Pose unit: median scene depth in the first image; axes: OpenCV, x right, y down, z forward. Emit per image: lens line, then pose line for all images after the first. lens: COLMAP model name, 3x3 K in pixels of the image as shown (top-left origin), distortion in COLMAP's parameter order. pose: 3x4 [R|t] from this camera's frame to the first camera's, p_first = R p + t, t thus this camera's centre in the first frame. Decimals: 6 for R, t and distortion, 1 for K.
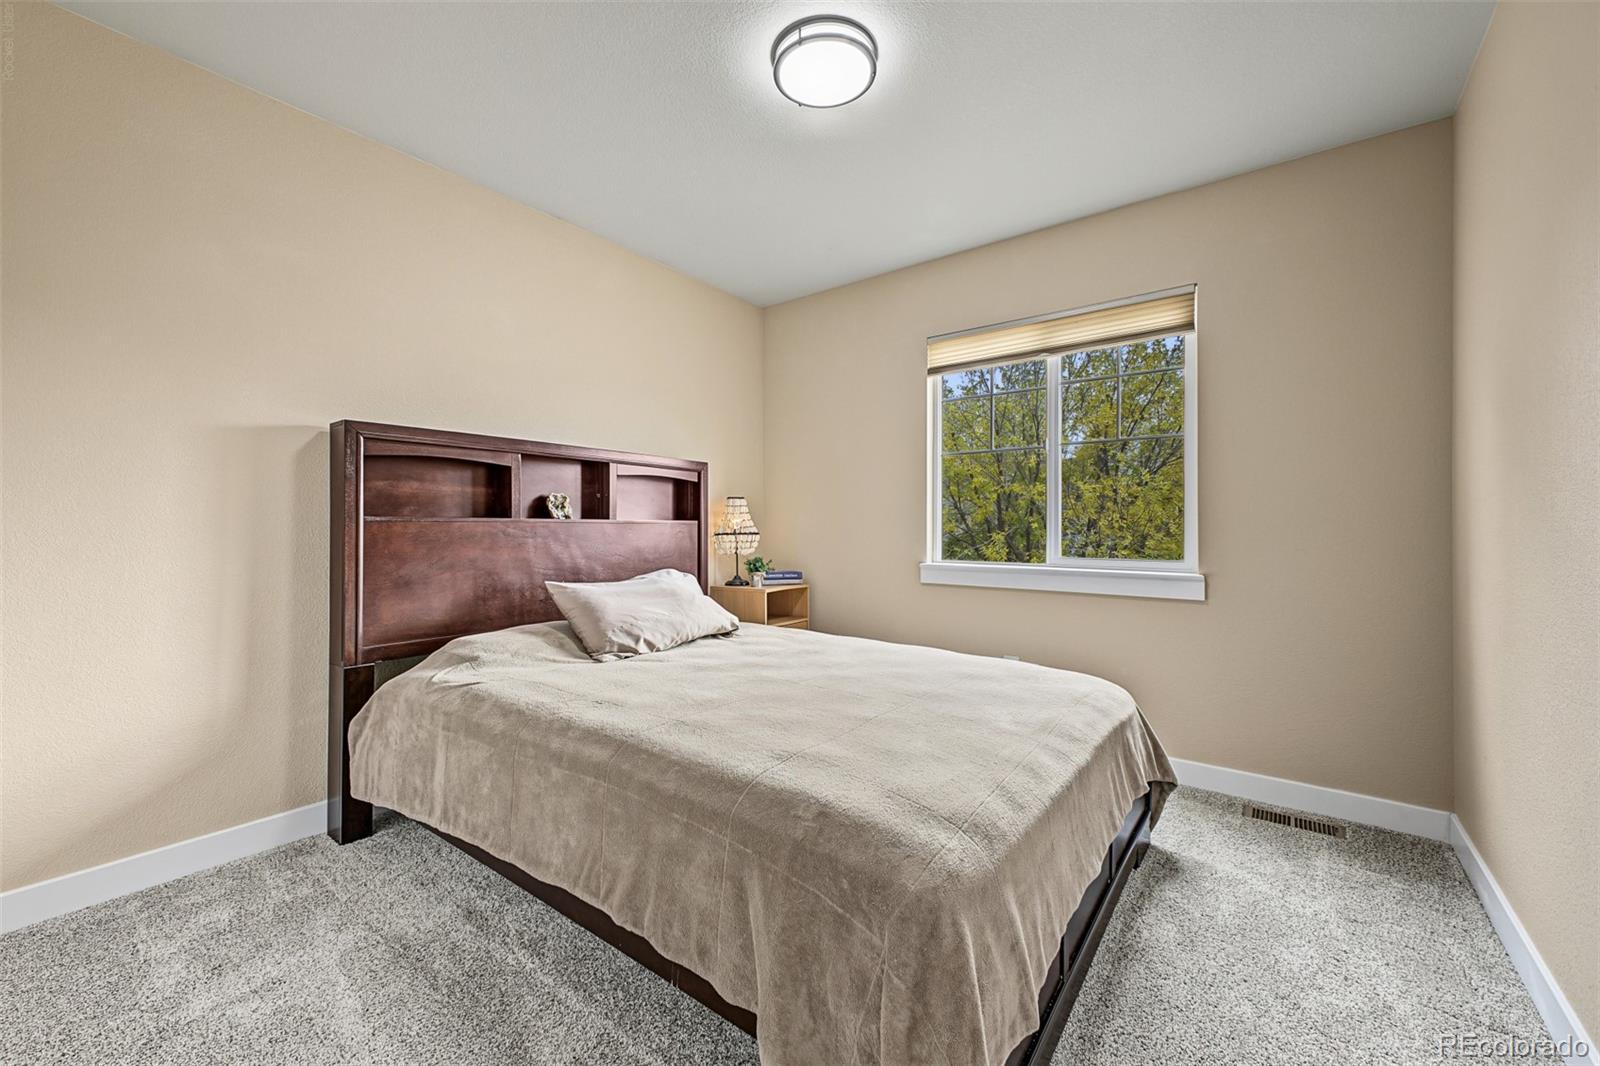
lens RADIAL K [[630.4, 0, 799.6], [0, 630.4, 526.7], [0, 0, 1]] dist [0.020861, -0.009463]
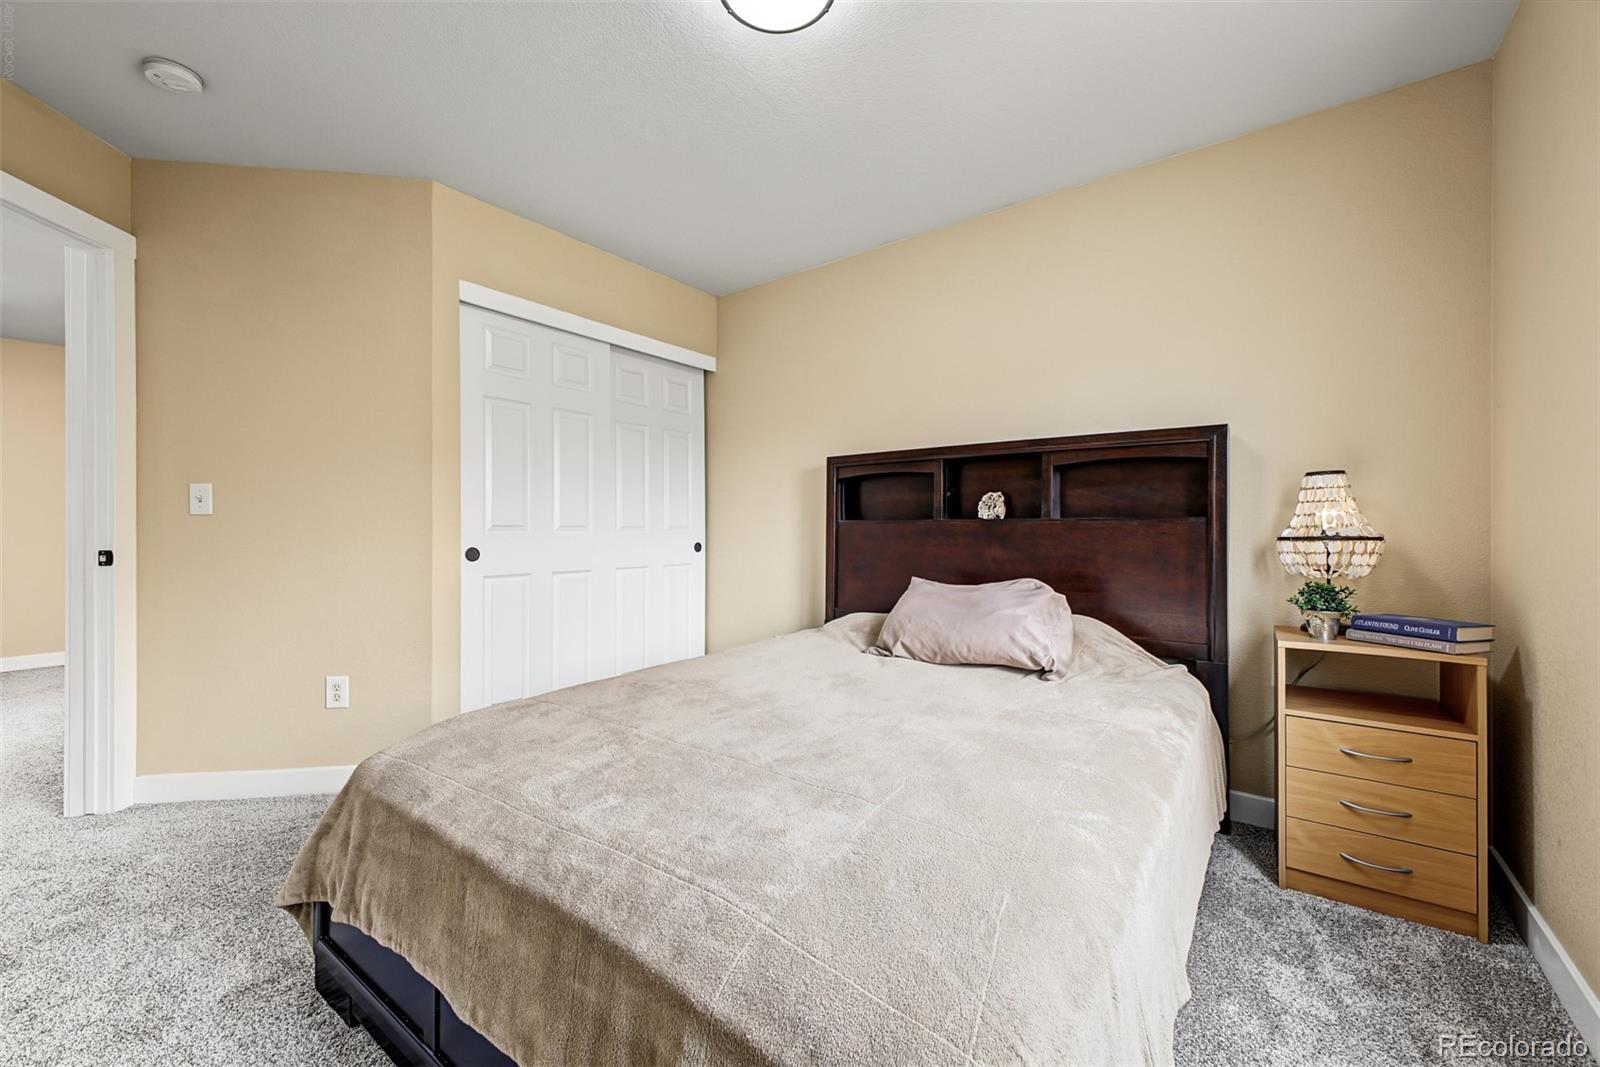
lens RADIAL K [[630.4, 0, 799.6], [0, 630.4, 527.2], [0, 0, 1]] dist [0.020861, -0.009463]
pose [[0.001669, -0.003985, -0.999991, 0.490767], [-0.000069, 0.999992, -0.003986, 0.003405], [0.999999, 0.000076, 0.001669, 0.570437]]
